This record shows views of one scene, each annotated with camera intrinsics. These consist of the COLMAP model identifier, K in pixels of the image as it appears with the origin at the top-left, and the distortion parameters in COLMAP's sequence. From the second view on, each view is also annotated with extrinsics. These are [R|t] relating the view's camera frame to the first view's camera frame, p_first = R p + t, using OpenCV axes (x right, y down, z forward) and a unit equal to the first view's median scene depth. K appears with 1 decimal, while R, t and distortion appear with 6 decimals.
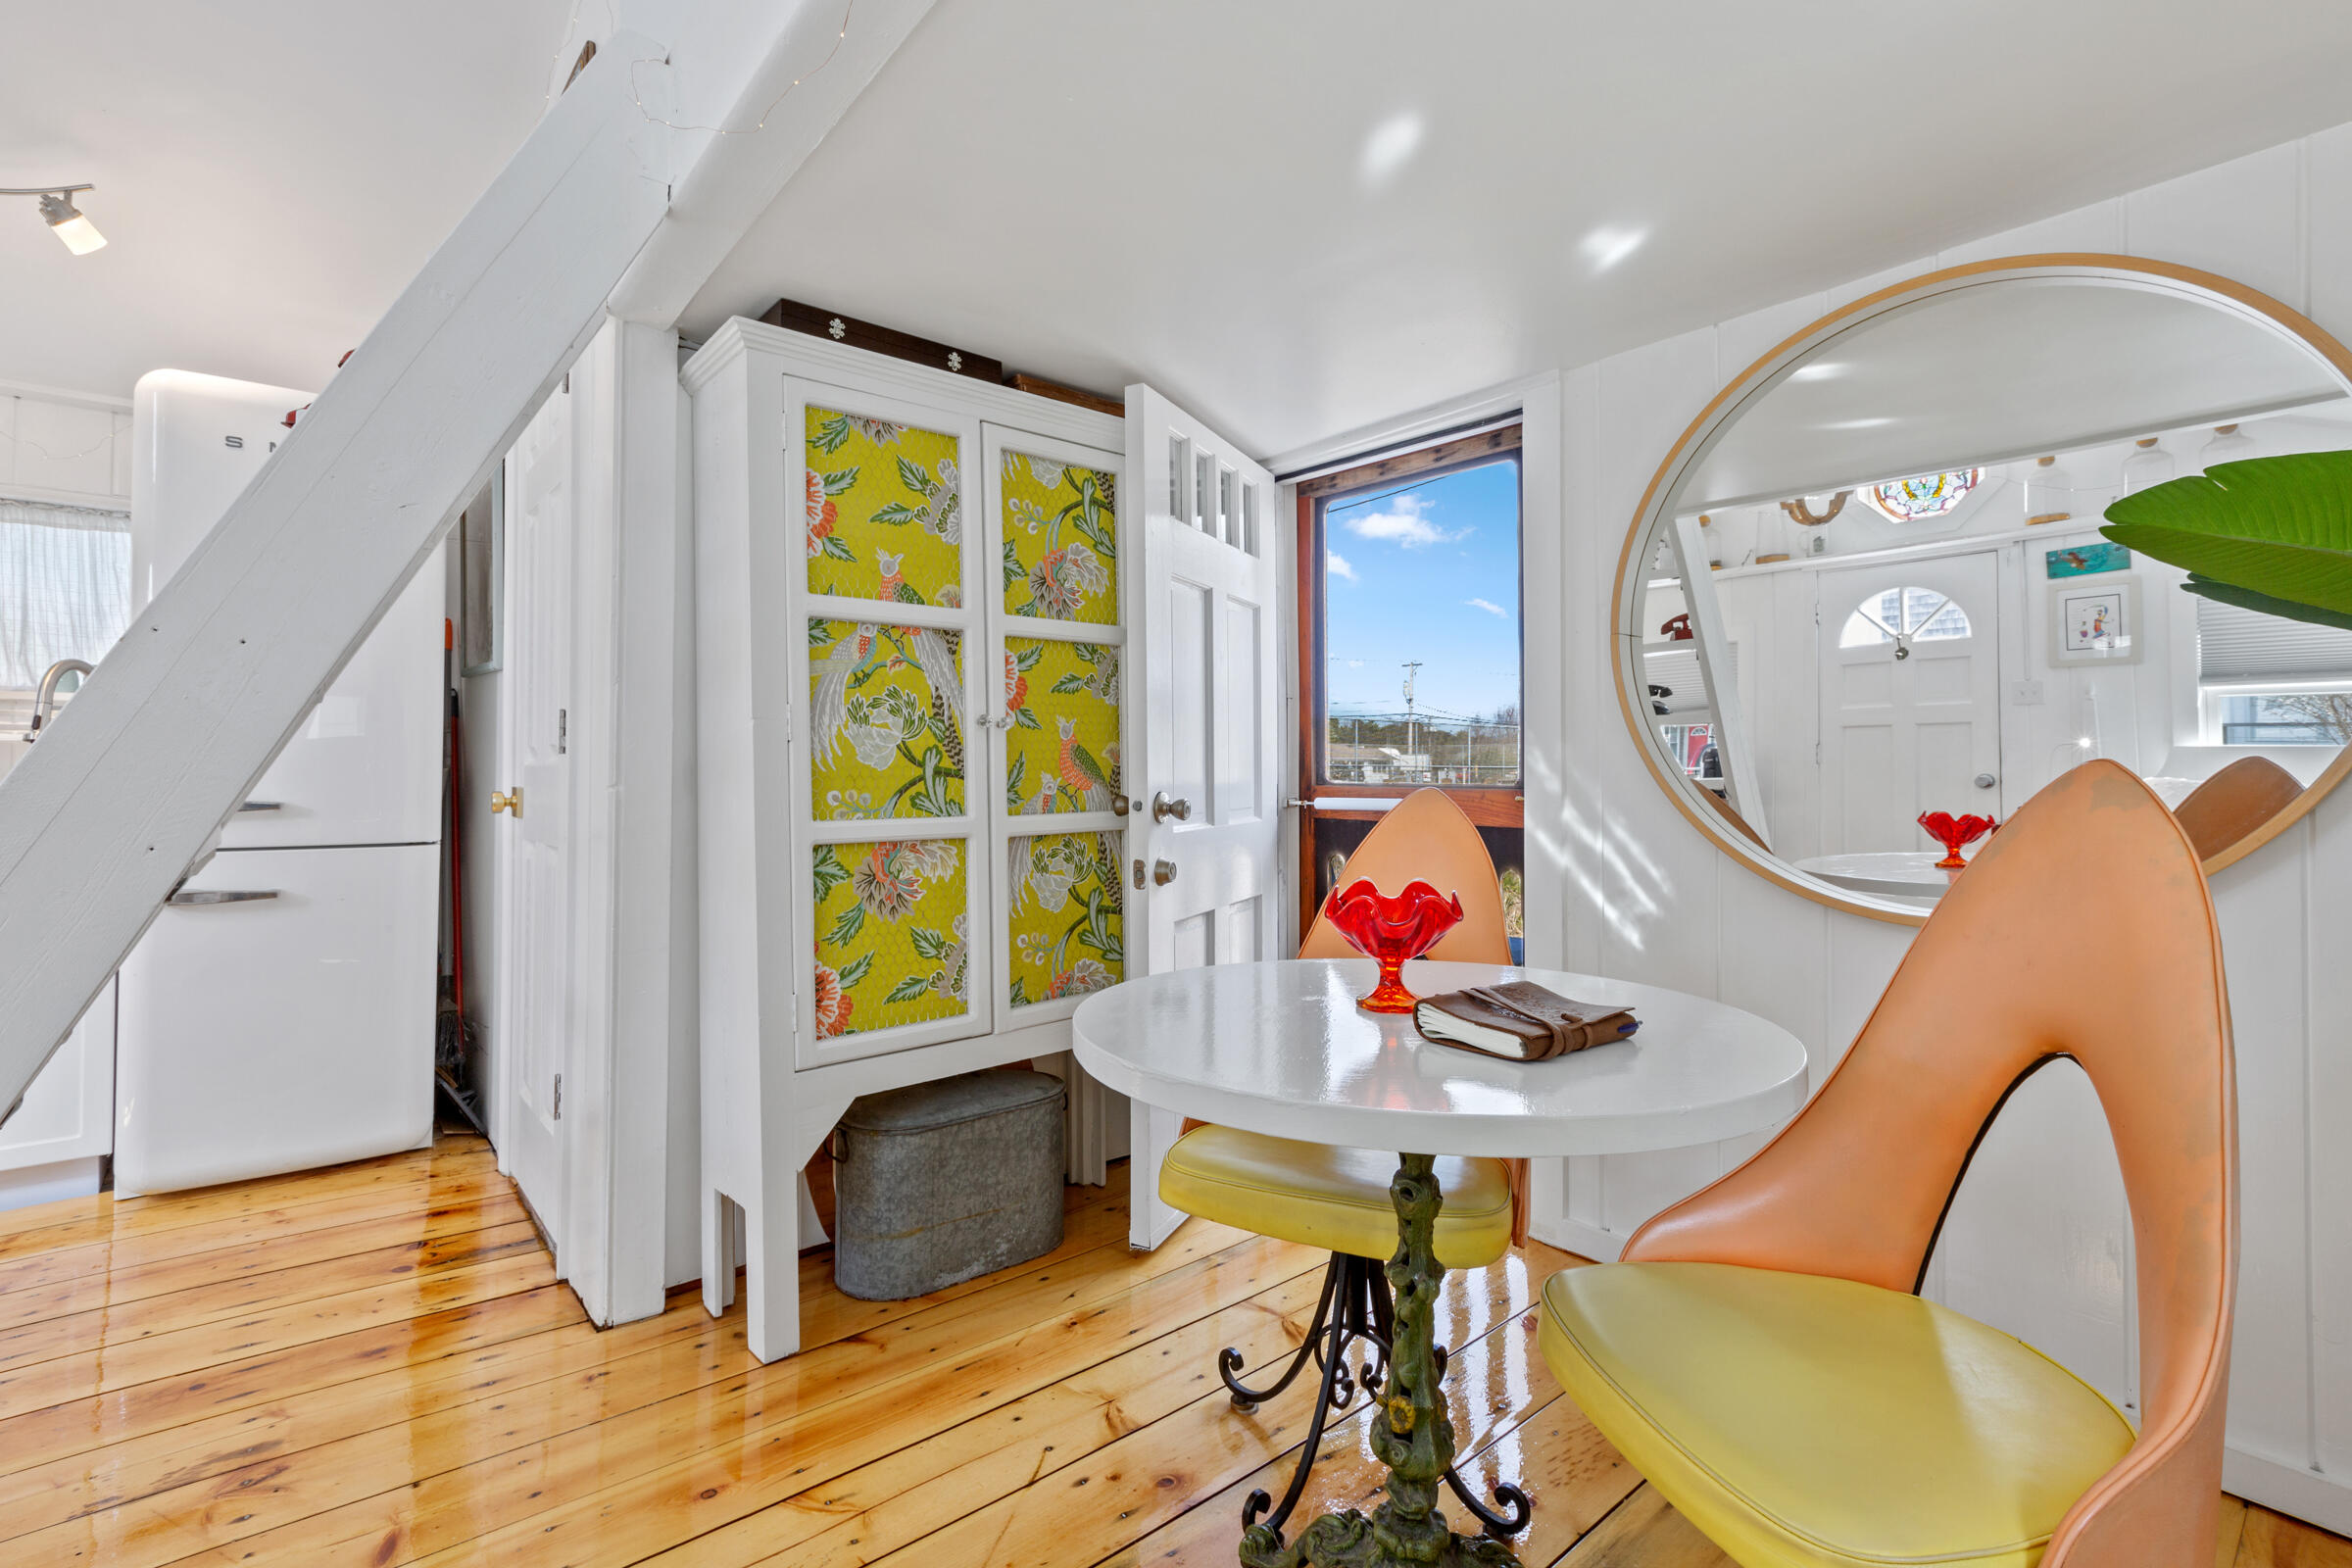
lens RADIAL K [[1061.5, 0, 1149.8], [0, 1061.5, 752.0], [0, 0, 1]] dist [0.000928, -0.000065]
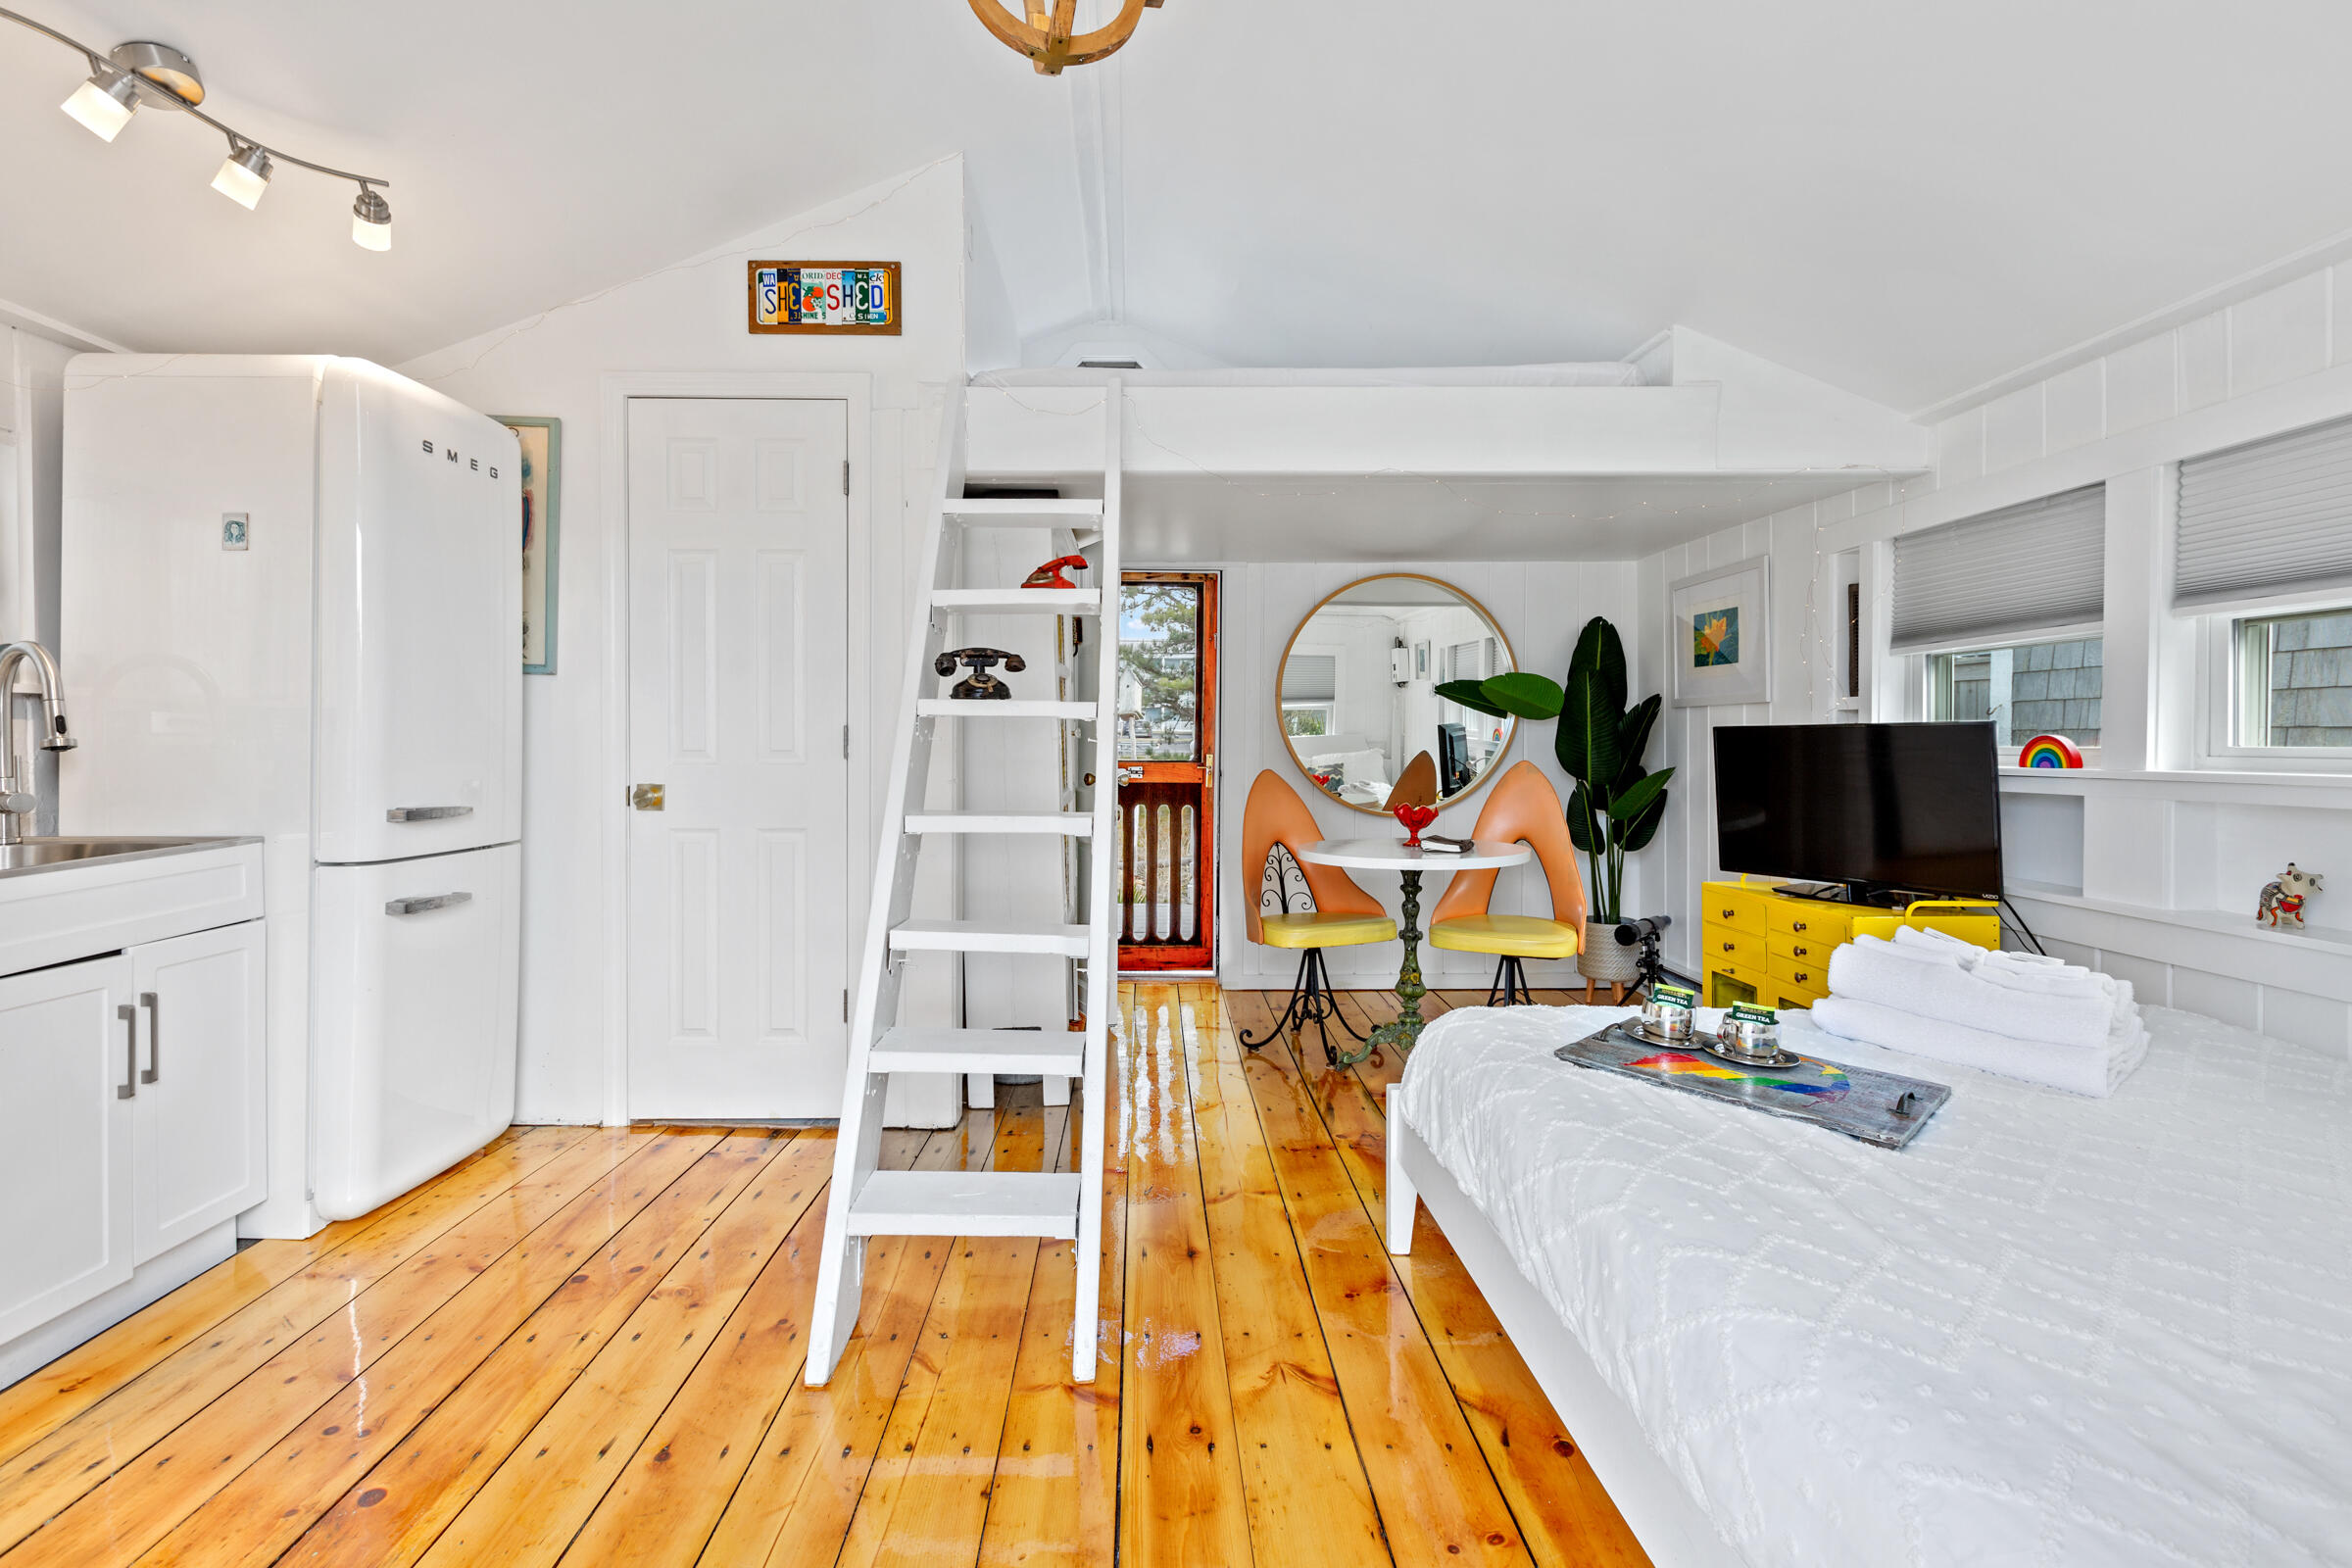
lens RADIAL K [[1069.7, 0, 1148.1], [0, 1069.7, 745.8], [0, 0, 1]] dist [0.001490, 0.000749]
pose [[0.642112, -0.008105, 0.766568, -1.419289], [-0.013660, 0.999664, 0.022013, -0.051739], [-0.766489, -0.024606, 0.641786, -0.195308]]
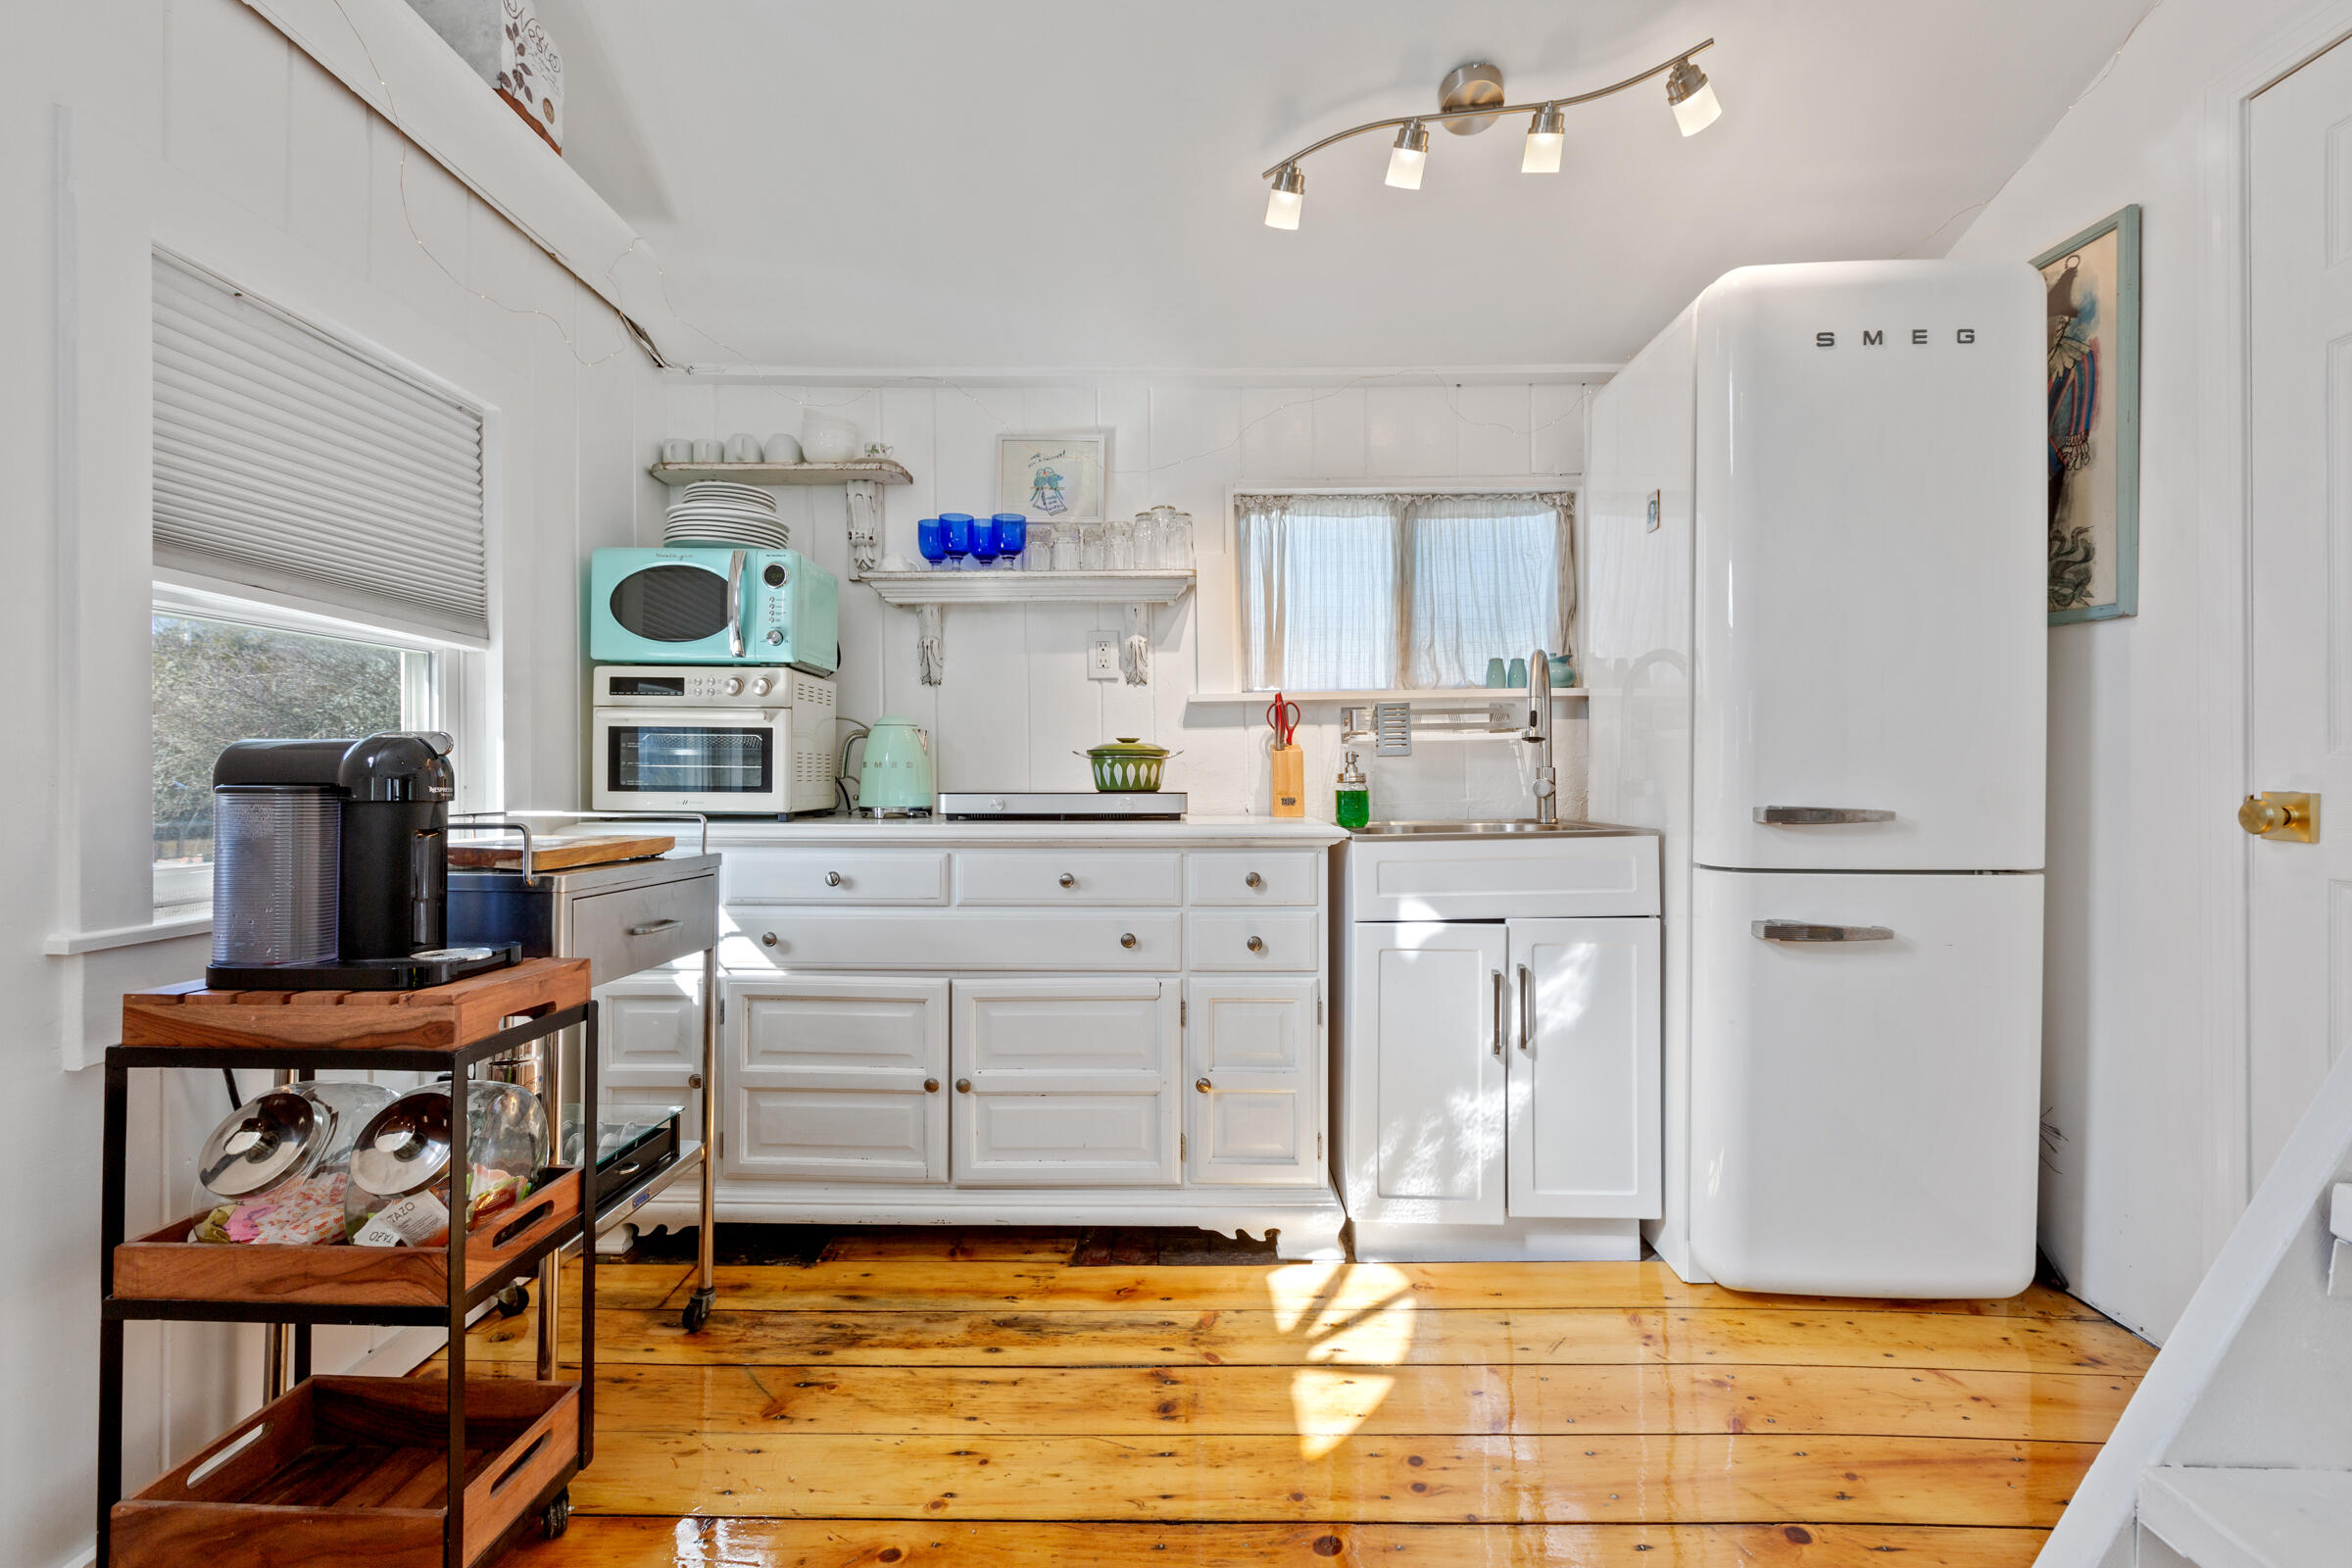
lens RADIAL K [[1058.1, 0, 1167.9], [0, 1058.1, 775.7], [0, 0, 1]] dist [0.001636, 0.000240]
pose [[0.750981, -0.004020, -0.660311, -0.846912], [0.017686, 0.999745, 0.014028, 0.003097], [0.660087, -0.022213, 0.750861, 0.128928]]
